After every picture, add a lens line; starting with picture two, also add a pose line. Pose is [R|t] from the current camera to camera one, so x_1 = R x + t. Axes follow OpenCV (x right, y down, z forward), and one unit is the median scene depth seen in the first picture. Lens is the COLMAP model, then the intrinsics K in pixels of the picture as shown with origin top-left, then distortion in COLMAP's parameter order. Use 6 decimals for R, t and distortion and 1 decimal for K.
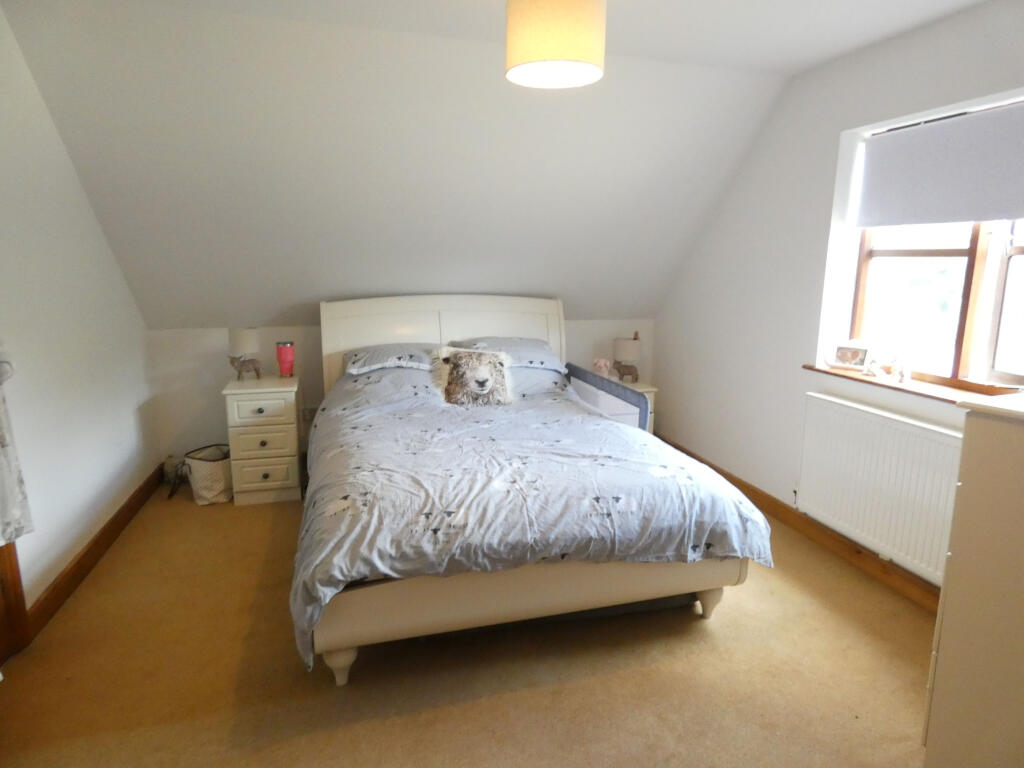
lens RADIAL K [[619.6, 0, 527.3], [0, 619.6, 385.3], [0, 0, 1]] dist [-0.000522, 0.000335]
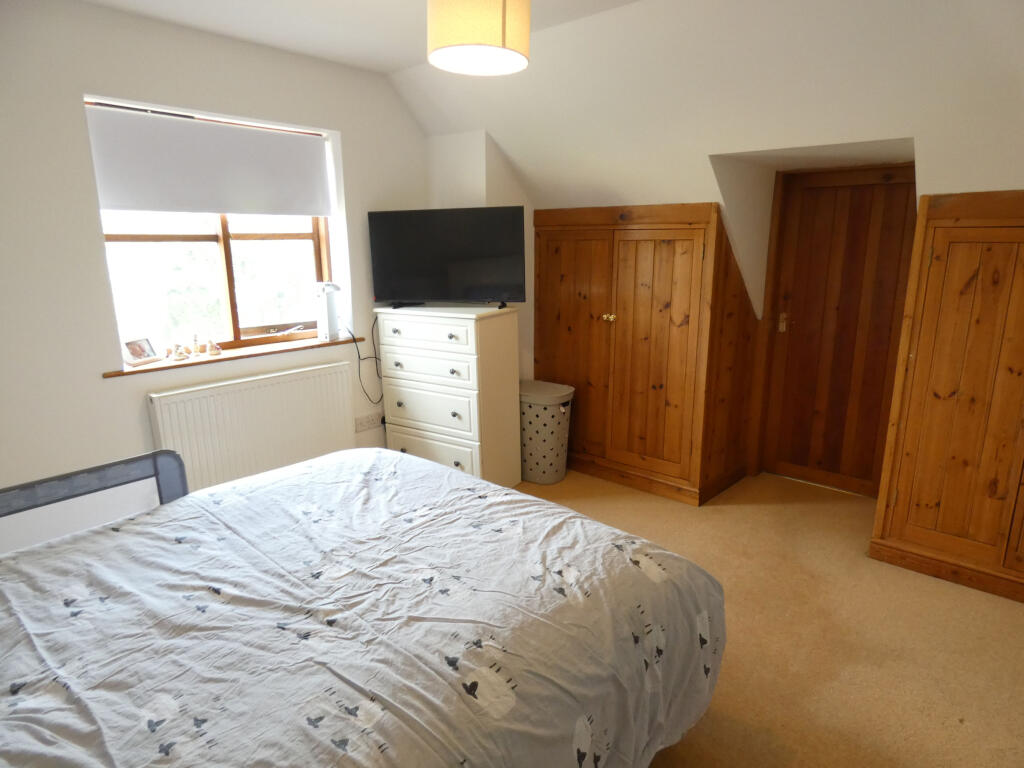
lens RADIAL K [[619.6, 0, 527.3], [0, 619.6, 385.3], [0, 0, 1]] dist [-0.000522, 0.000335]
pose [[-0.545439, -0.192354, 0.815779, -0.687095], [0.170078, 0.927659, 0.332450, -0.253939], [-0.820713, 0.320077, -0.473266, 1.203462]]
